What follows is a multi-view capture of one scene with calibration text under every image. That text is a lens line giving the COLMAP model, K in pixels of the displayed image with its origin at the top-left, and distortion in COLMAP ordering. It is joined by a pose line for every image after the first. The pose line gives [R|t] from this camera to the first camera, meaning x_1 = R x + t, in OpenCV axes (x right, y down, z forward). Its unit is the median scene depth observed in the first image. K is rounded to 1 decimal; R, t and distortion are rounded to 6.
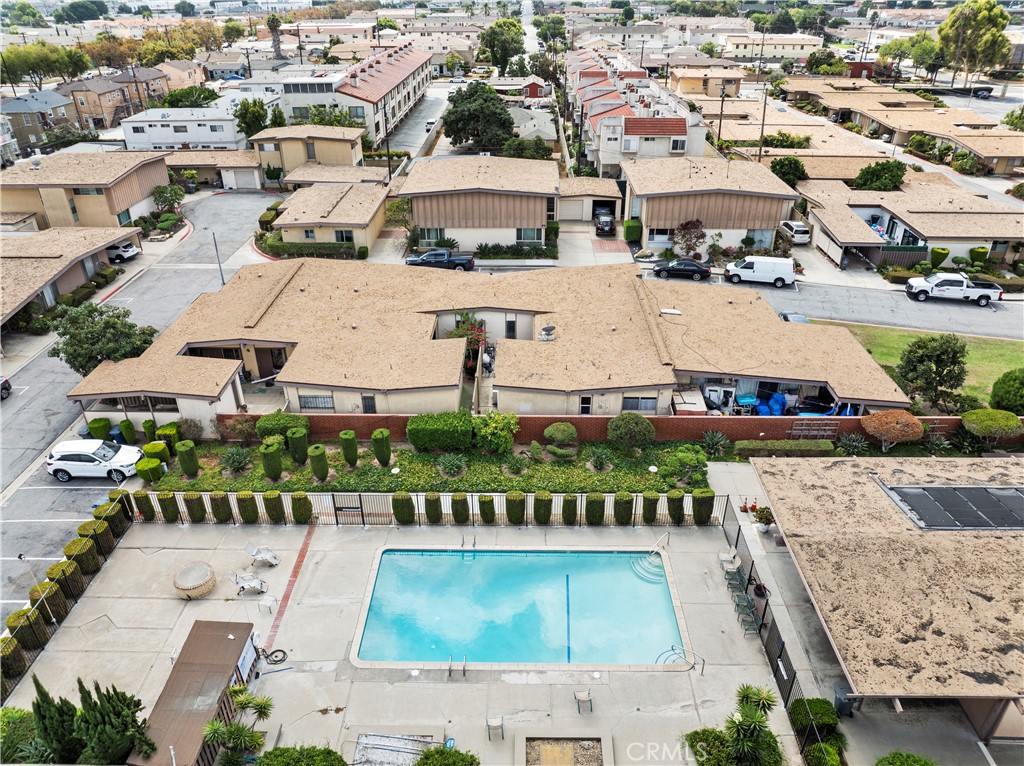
lens RADIAL K [[720.7, 0, 512.0], [0, 720.7, 383.0], [0, 0, 1]] dist [-0.040349, 0.006973]
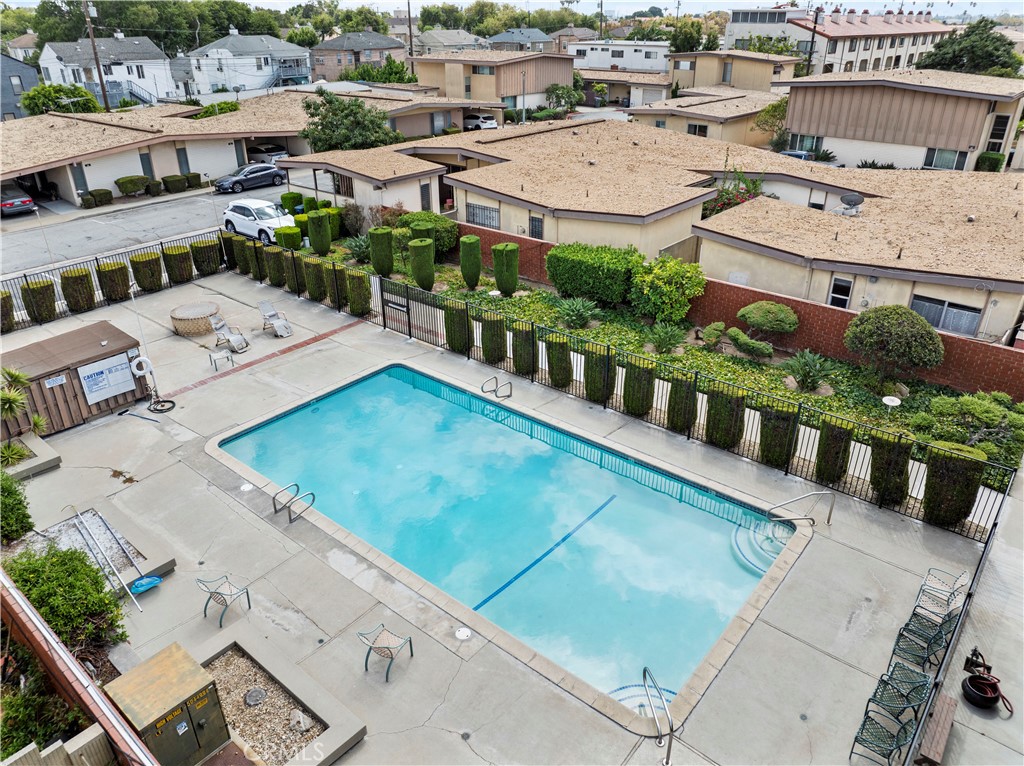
lens RADIAL K [[720.7, 0, 512.0], [0, 720.7, 383.0], [0, 0, 1]] dist [-0.040349, 0.006973]
pose [[0.778688, 0.288292, -0.557255, 0.234722], [-0.309728, 0.949044, 0.058178, 0.142993], [0.545632, 0.127296, 0.828301, 0.403230]]
